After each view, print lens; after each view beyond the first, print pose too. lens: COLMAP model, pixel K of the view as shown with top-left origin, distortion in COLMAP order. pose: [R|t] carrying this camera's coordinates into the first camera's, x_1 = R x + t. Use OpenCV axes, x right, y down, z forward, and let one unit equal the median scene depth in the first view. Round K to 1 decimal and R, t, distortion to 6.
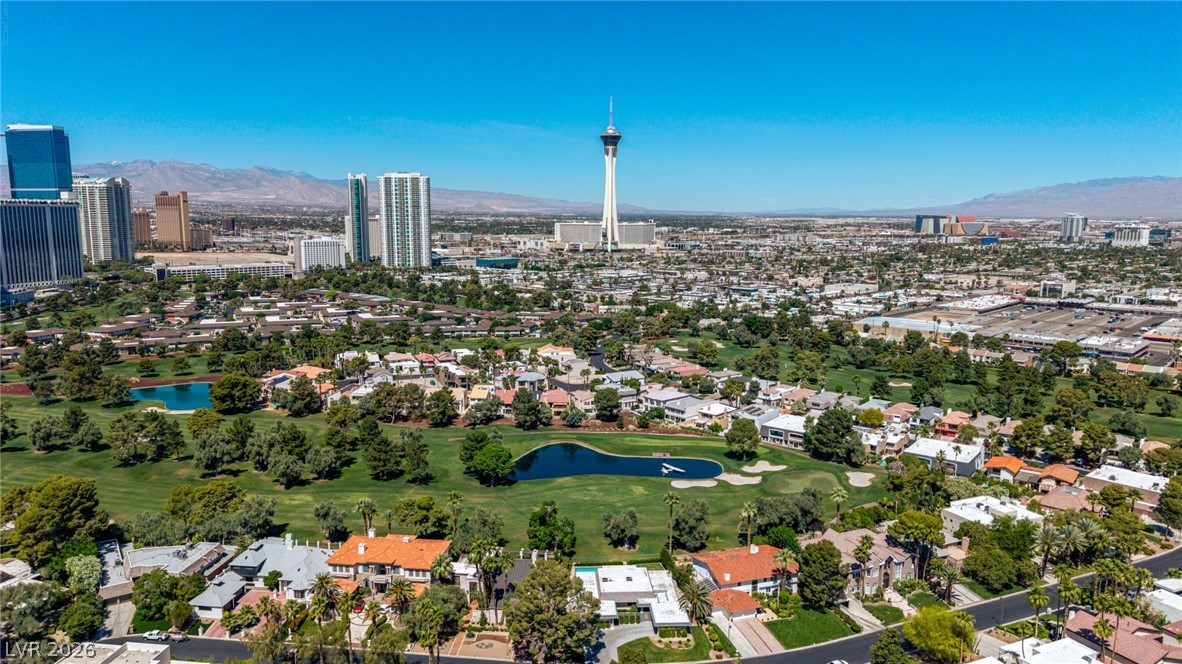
lens RADIAL K [[786.5, 0, 591.0], [0, 786.5, 332.0], [0, 0, 1]] dist [0.049667, -0.060856]
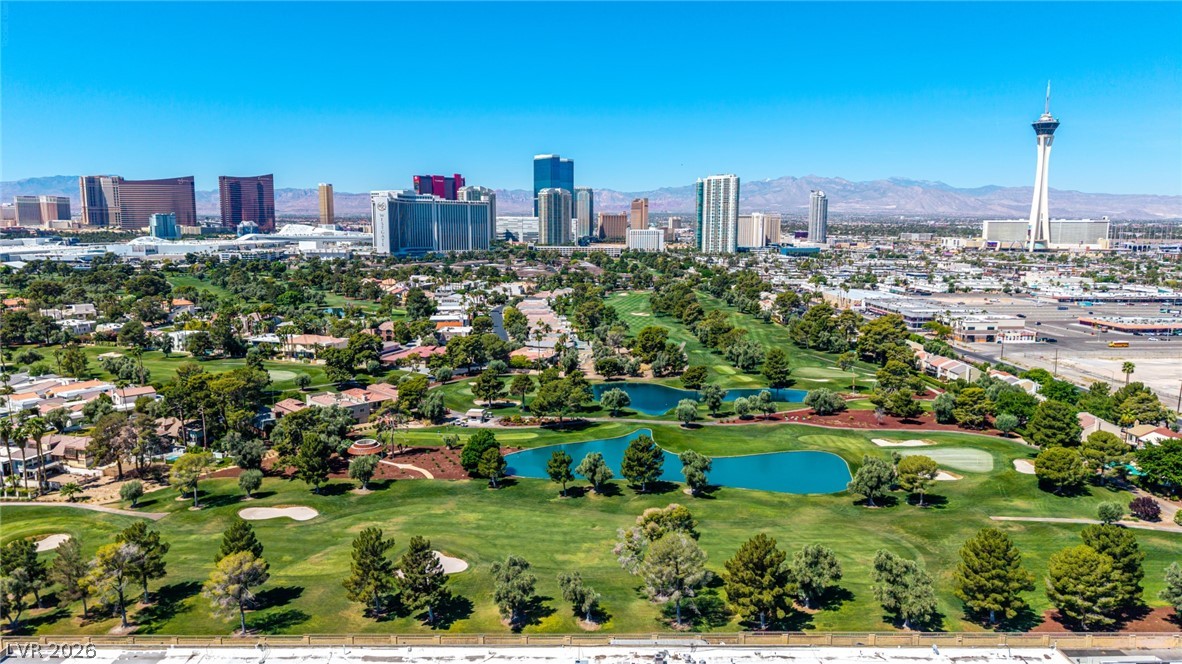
lens RADIAL K [[786.5, 0, 591.0], [0, 786.5, 332.0], [0, 0, 1]] dist [0.049667, -0.060856]
pose [[0.722914, 0.090670, -0.684963, 0.294283], [-0.099498, 0.994681, 0.026658, 0.016314], [0.683736, 0.048881, 0.728090, -0.005367]]
